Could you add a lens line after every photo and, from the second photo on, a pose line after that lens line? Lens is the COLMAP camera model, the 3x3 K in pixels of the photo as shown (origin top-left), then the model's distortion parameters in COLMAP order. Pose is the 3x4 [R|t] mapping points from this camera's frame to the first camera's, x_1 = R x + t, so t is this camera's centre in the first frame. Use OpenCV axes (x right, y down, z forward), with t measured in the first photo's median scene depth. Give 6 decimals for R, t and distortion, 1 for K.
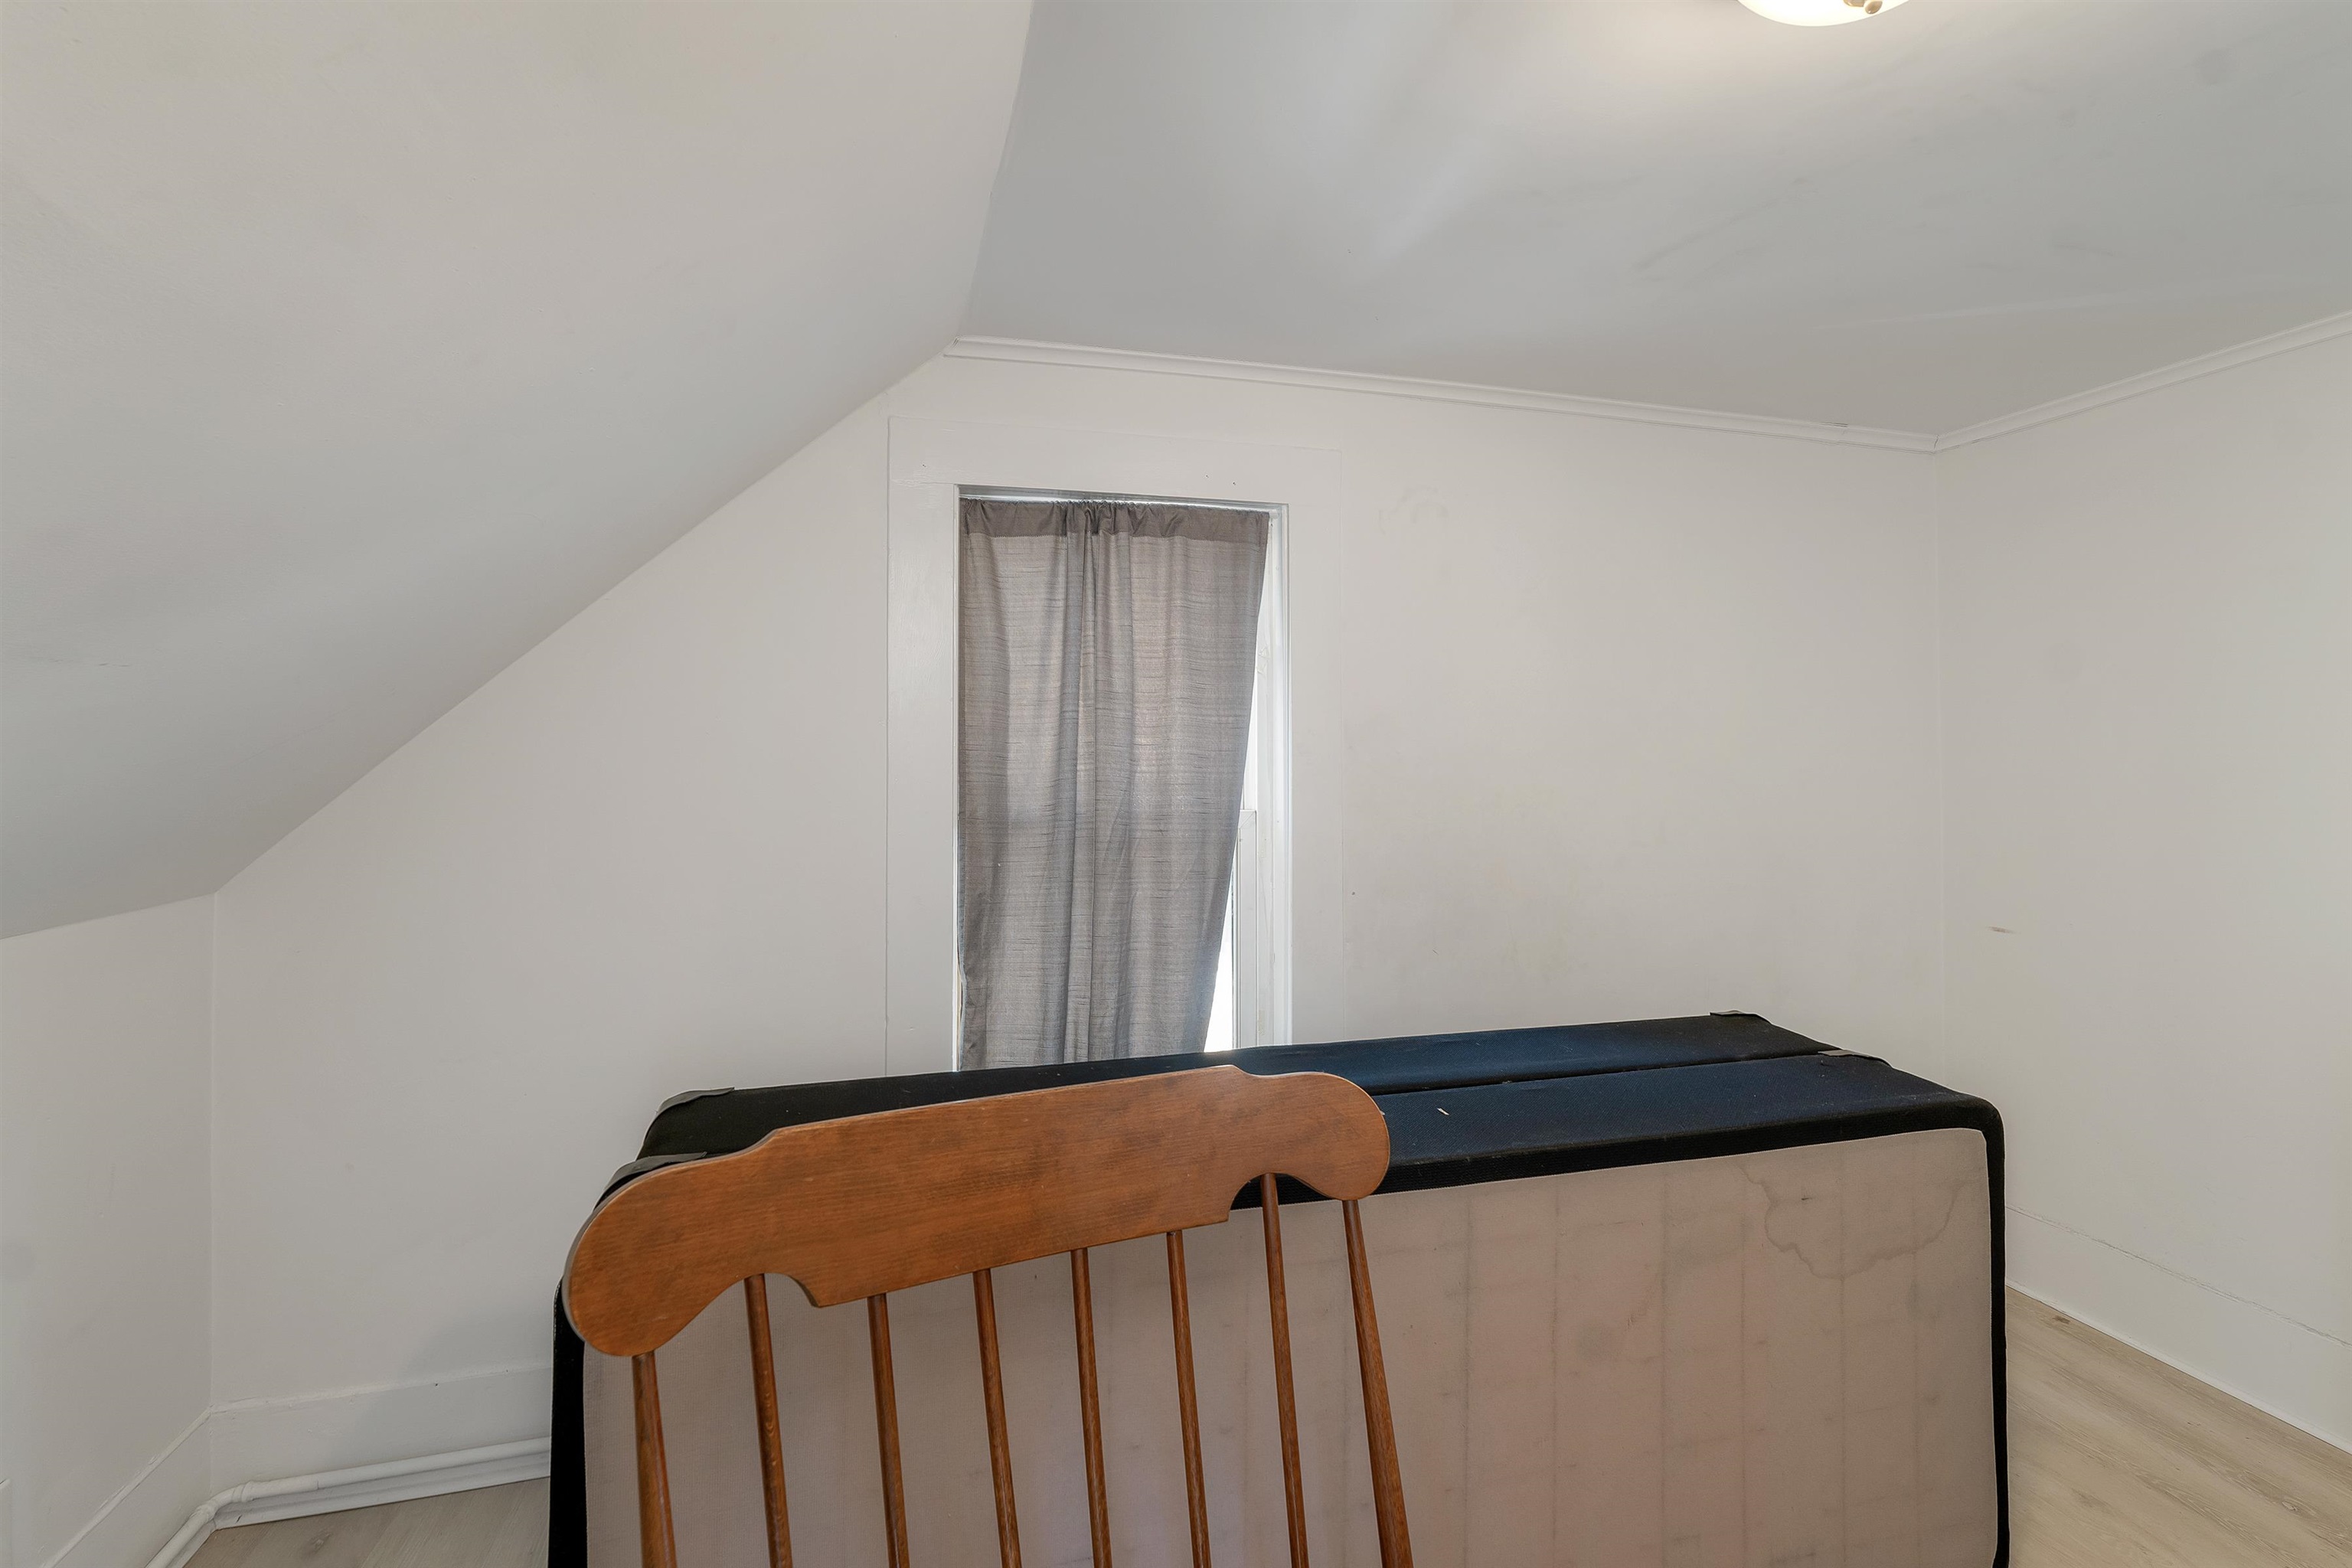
lens RADIAL K [[997.0, 0, 1173.0], [0, 997.0, 730.8], [0, 0, 1]] dist [0.000198, 0.000061]
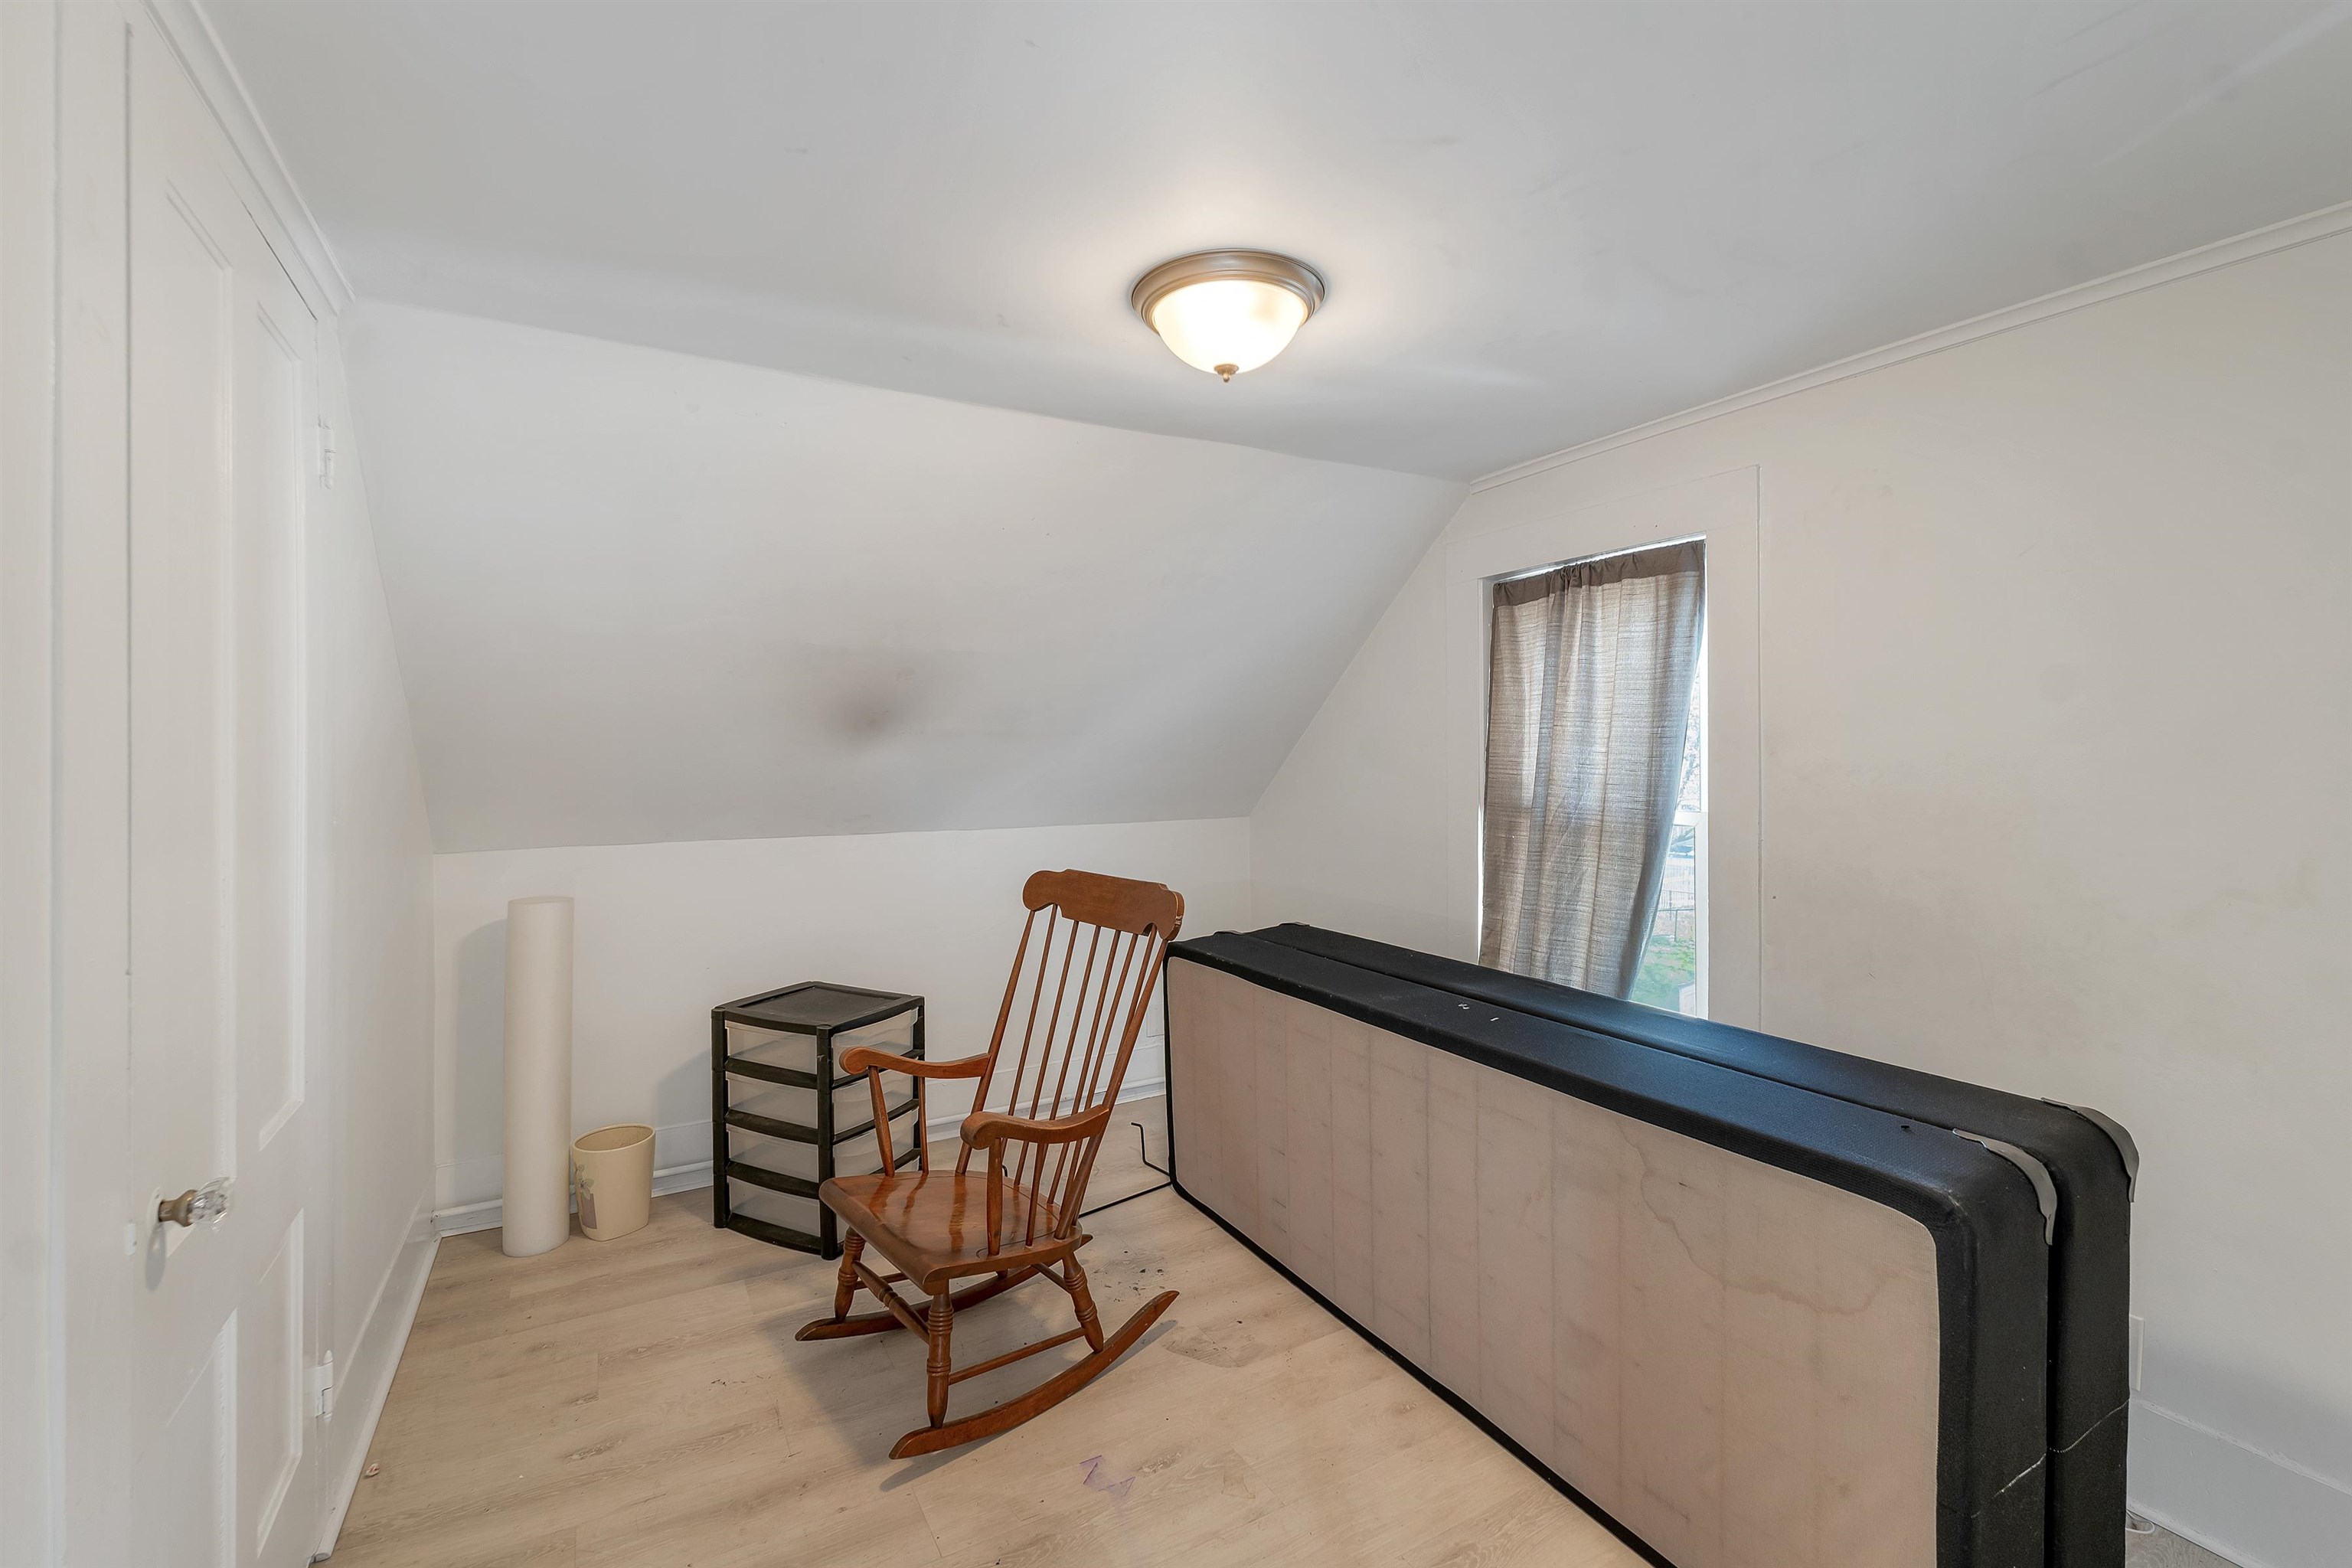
lens RADIAL K [[998.7, 0, 1172.2], [0, 998.7, 769.1], [0, 0, 1]] dist [-0.000895, -0.000198]
pose [[0.264542, 0.012049, -0.964299, 1.059906], [0.021422, 0.999602, 0.018367, 0.000272], [0.964136, -0.025516, 0.264178, 0.150877]]
